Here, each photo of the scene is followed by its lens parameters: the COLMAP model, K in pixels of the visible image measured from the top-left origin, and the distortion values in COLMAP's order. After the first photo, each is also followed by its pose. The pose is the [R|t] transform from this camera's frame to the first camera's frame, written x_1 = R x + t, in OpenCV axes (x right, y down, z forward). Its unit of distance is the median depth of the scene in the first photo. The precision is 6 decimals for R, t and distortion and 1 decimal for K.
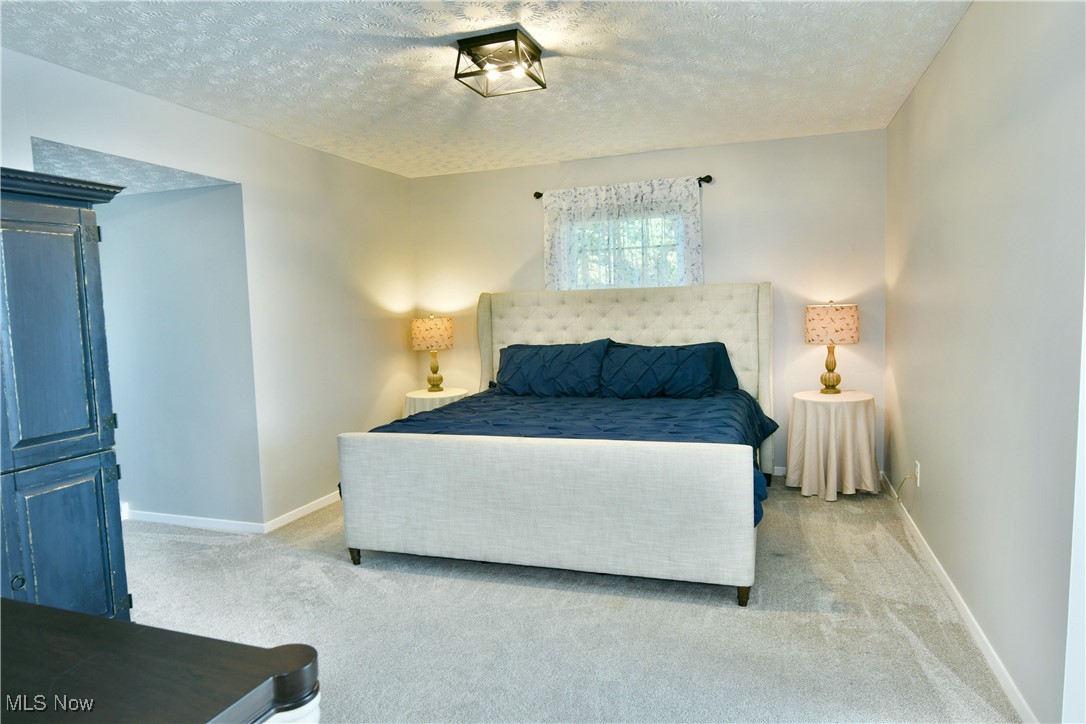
lens RADIAL K [[661.1, 0, 543.0], [0, 661.1, 362.0], [0, 0, 1]] dist [-0.004366, -0.001157]
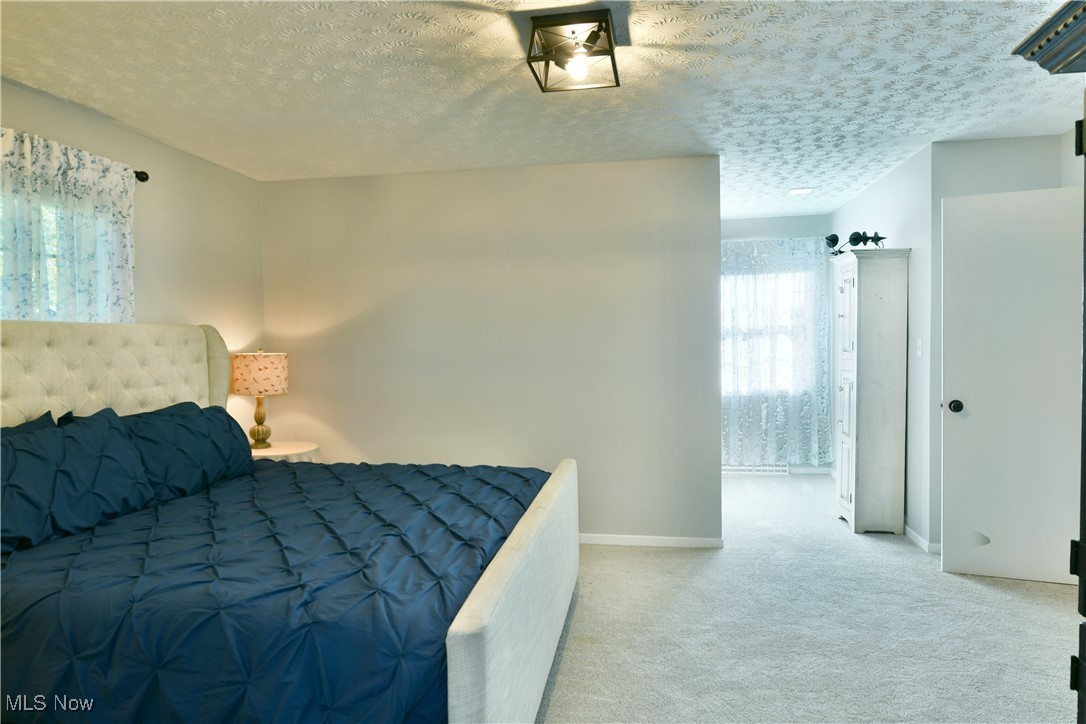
lens RADIAL K [[661.1, 0, 543.0], [0, 661.1, 362.0], [0, 0, 1]] dist [-0.004366, -0.001157]
pose [[-0.154783, -0.000447, 0.987948, -0.535714], [0.100551, 0.994800, 0.016204, -0.046778], [-0.982818, 0.101847, -0.153934, 0.723649]]
